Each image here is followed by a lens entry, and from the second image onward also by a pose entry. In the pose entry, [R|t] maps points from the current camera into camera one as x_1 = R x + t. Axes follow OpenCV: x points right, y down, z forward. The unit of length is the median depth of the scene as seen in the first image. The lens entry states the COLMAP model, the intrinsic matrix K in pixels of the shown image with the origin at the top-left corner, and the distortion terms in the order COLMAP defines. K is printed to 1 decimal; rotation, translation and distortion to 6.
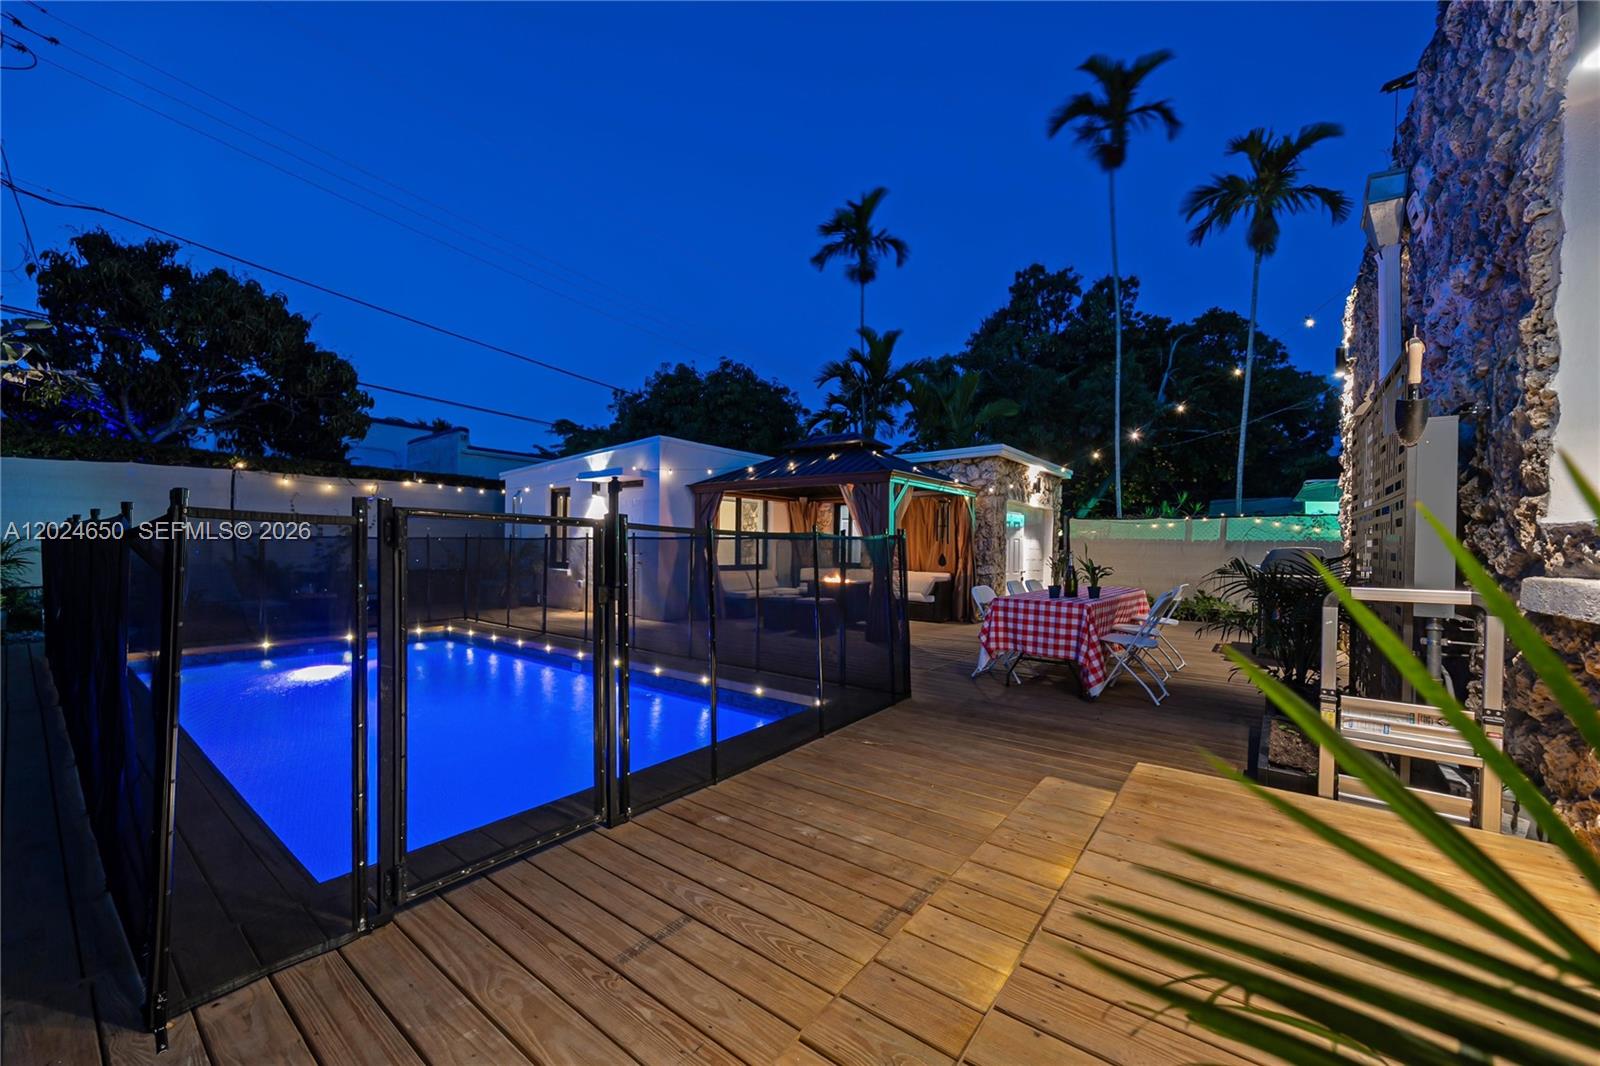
lens RADIAL K [[597.4, 0, 779.7], [0, 597.4, 546.8], [0, 0, 1]] dist [-0.002077, -0.000105]
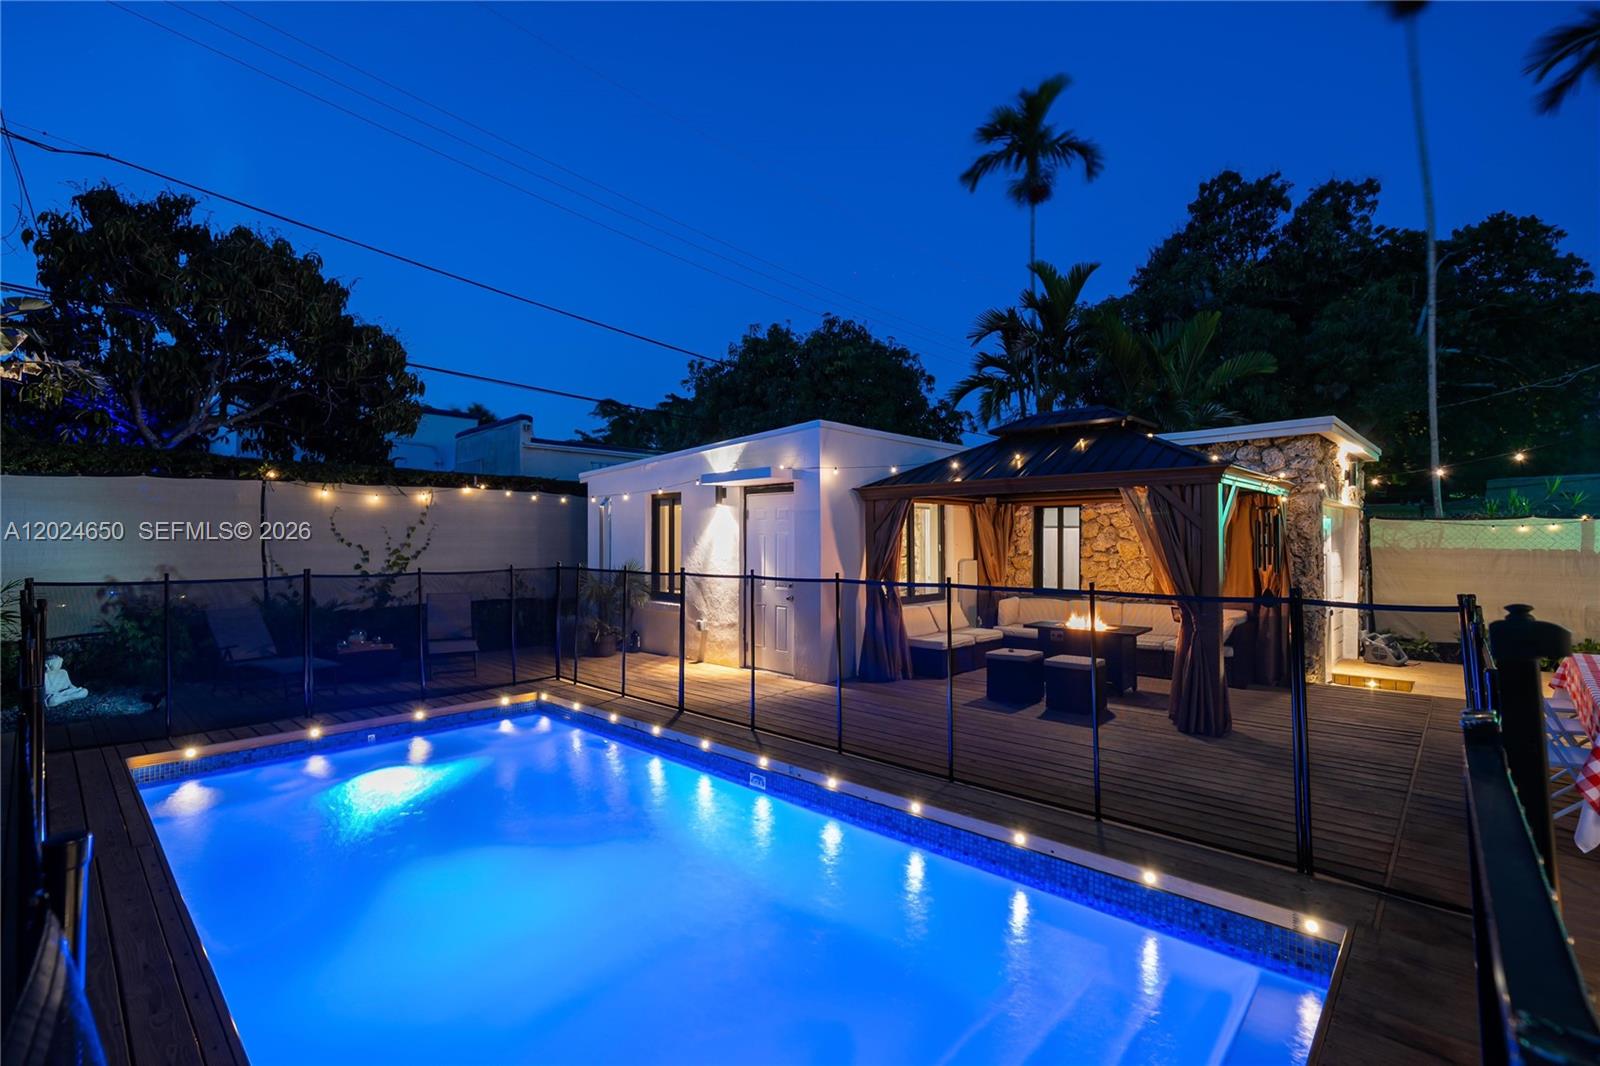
lens RADIAL K [[706.5, 0, 771.7], [0, 706.5, 537.6], [0, 0, 1]] dist [0.002041, -0.000134]
pose [[0.994278, -0.014048, -0.105899, -0.142479], [0.013475, 0.999890, -0.006122, -0.035895], [0.105973, 0.004660, 0.994358, 0.136163]]
